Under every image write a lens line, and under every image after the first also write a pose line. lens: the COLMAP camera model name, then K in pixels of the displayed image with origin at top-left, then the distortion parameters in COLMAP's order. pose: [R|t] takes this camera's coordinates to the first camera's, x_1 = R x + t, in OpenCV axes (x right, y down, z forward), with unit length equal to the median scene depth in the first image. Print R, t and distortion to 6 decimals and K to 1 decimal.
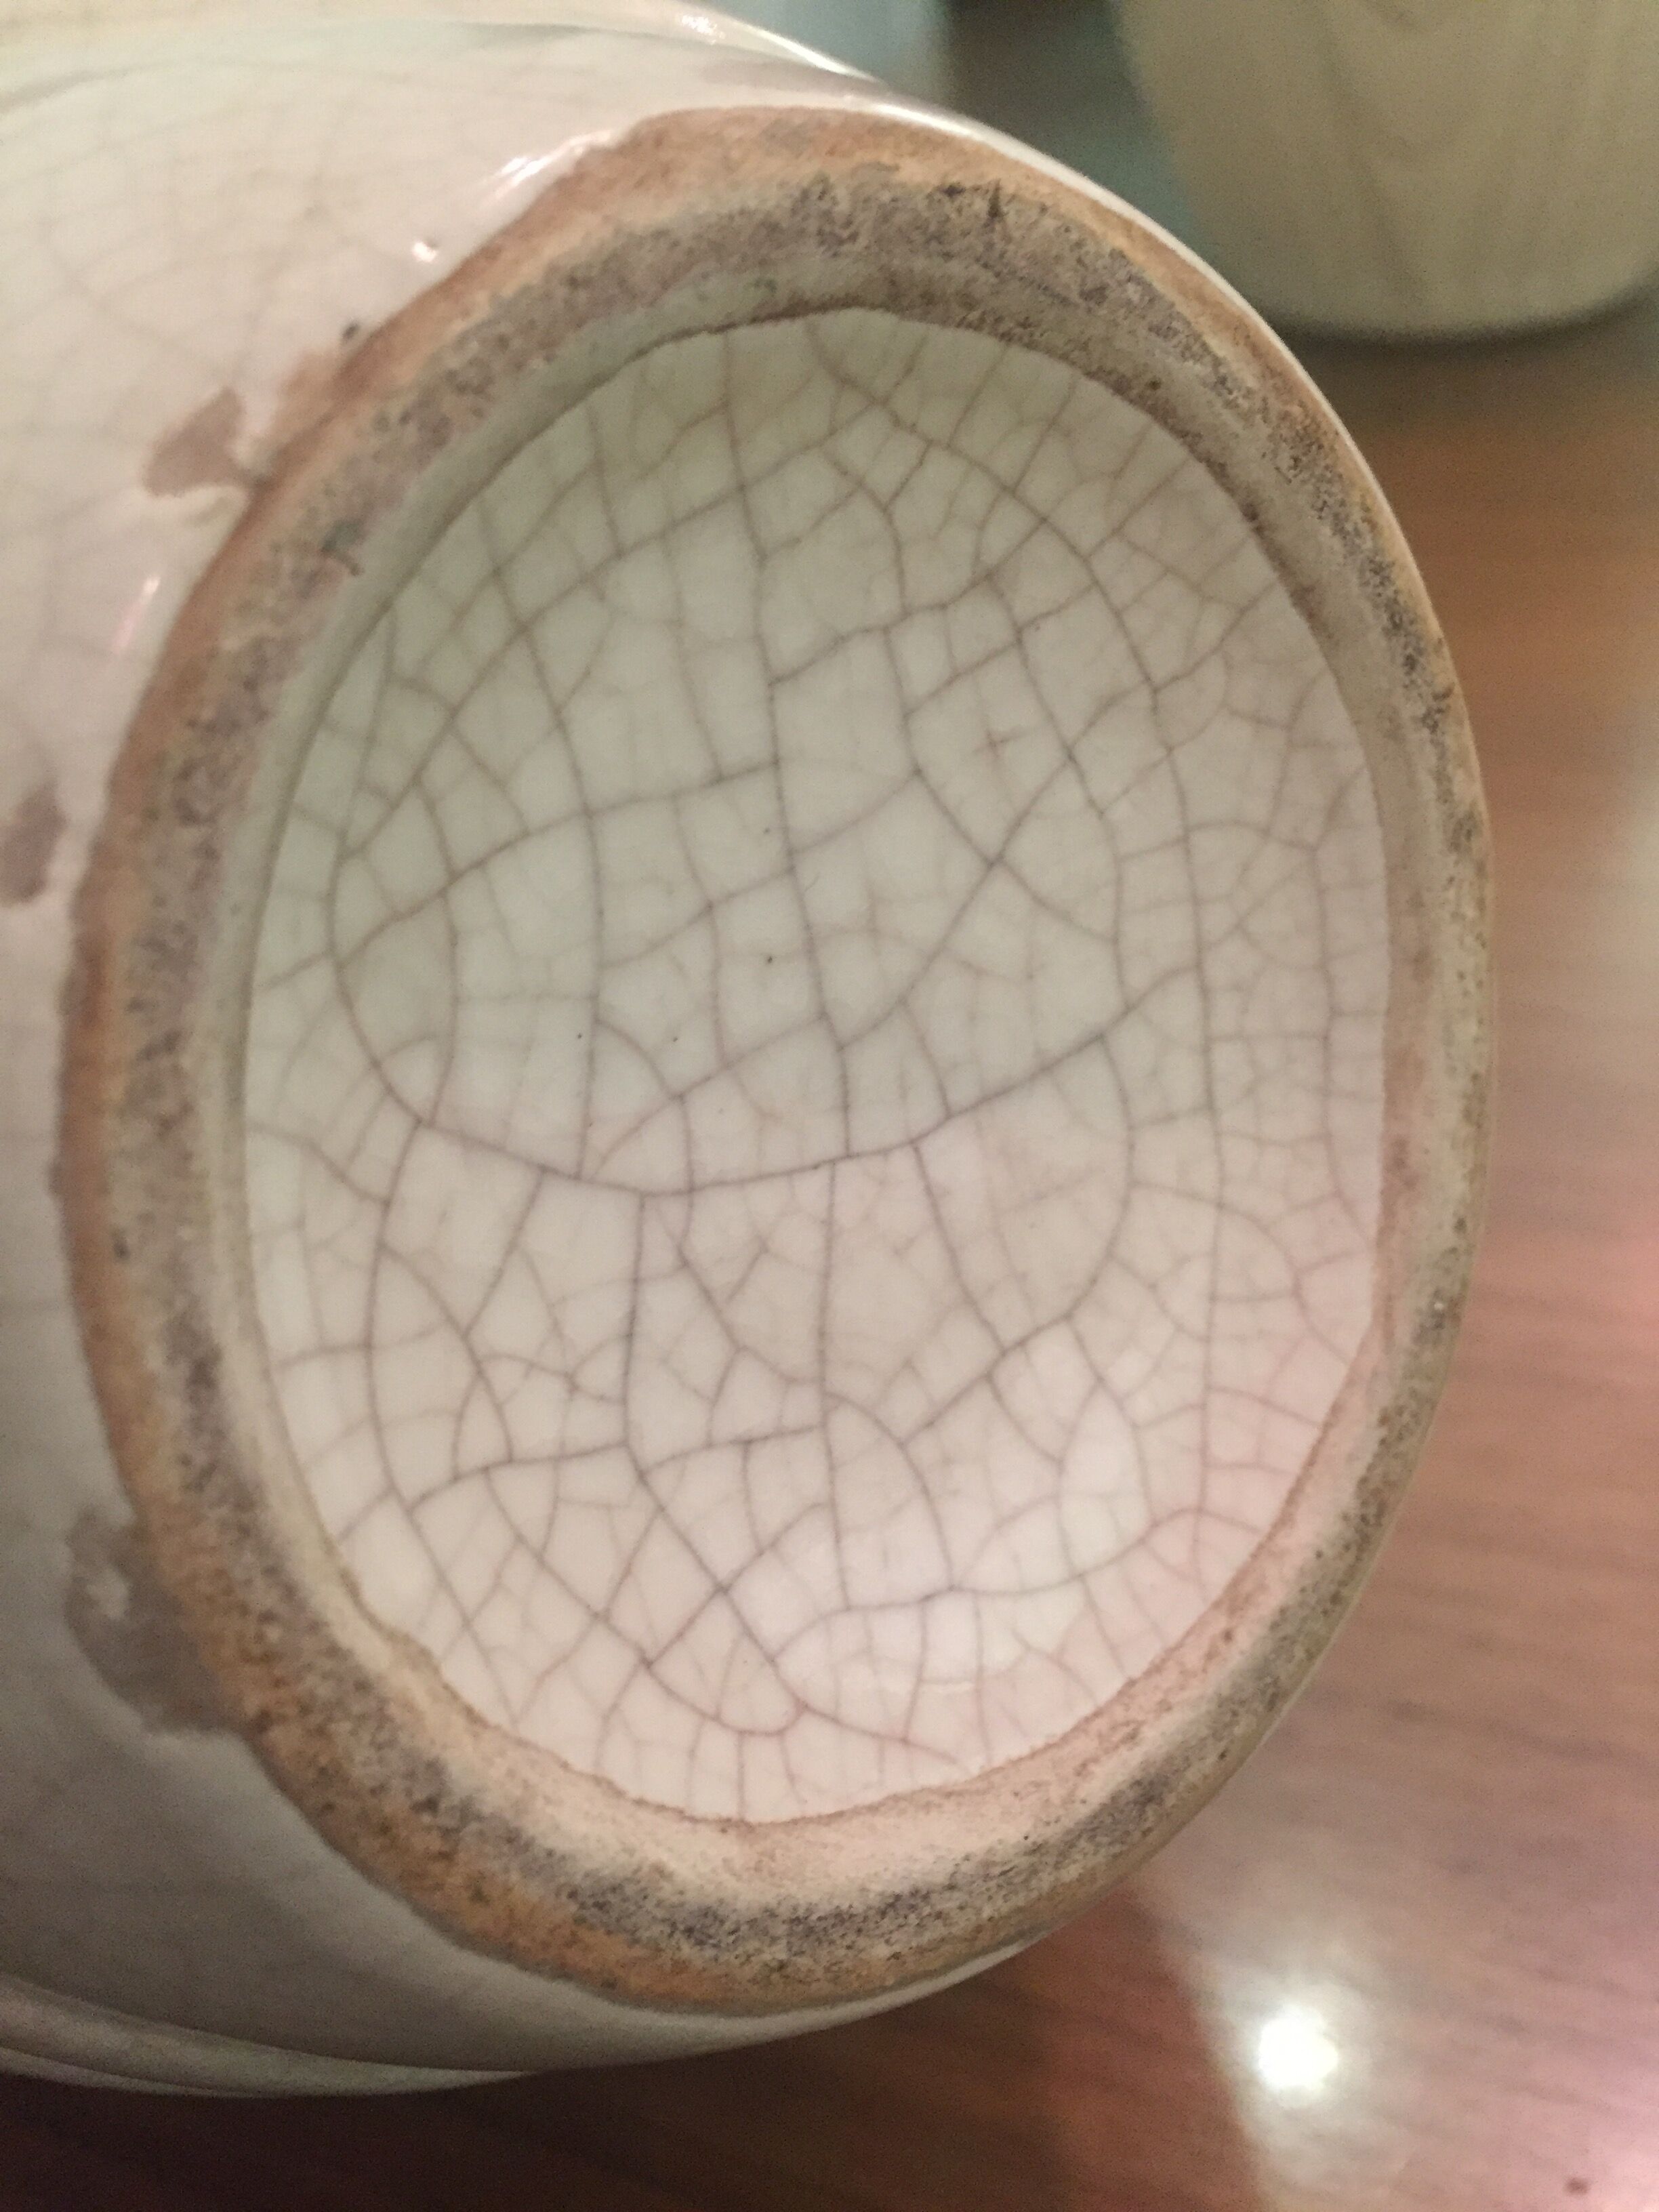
lens RADIAL K [[1932.1, 0, 829.5], [0, 1932.1, 1106.0], [0, 0, 1]] dist [0.029637, -0.008786]
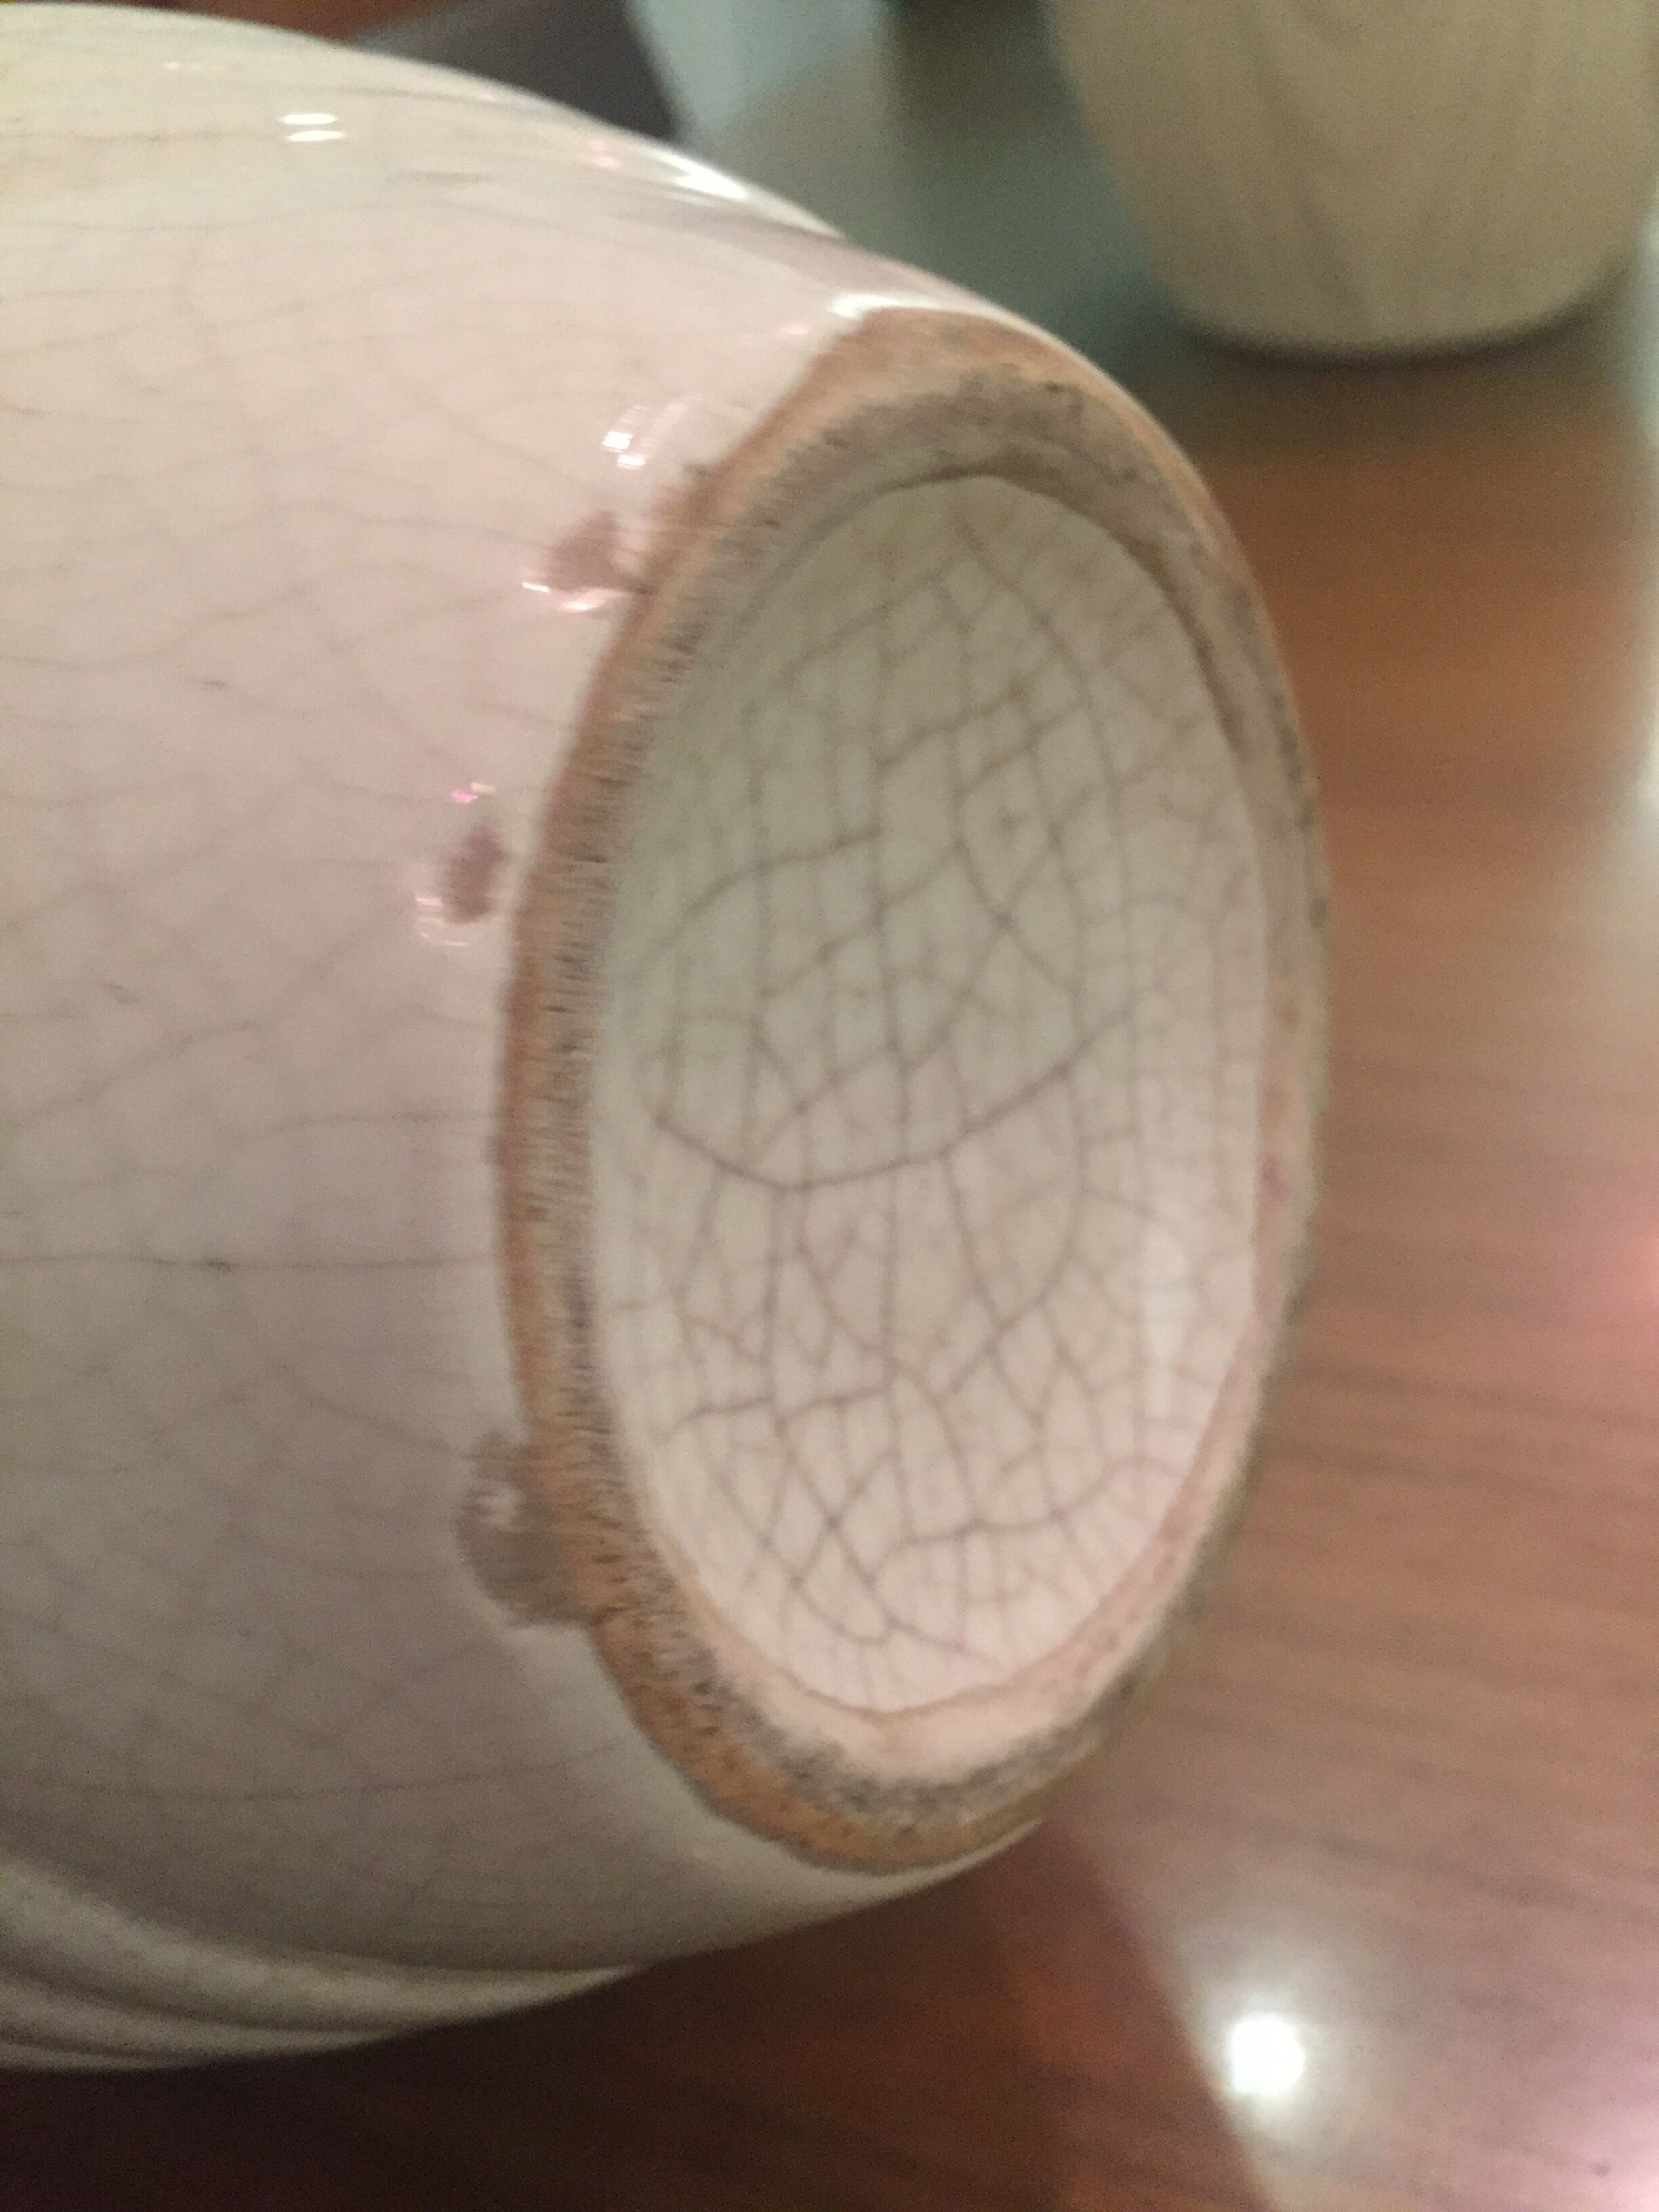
lens RADIAL K [[1932.1, 0, 829.5], [0, 1932.1, 1106.0], [0, 0, 1]] dist [0.029637, -0.008786]
pose [[0.966101, 0.012743, 0.257852, -0.365413], [-0.003319, 0.999312, -0.036949, 0.038401], [-0.258145, 0.034841, 0.965478, -0.150856]]
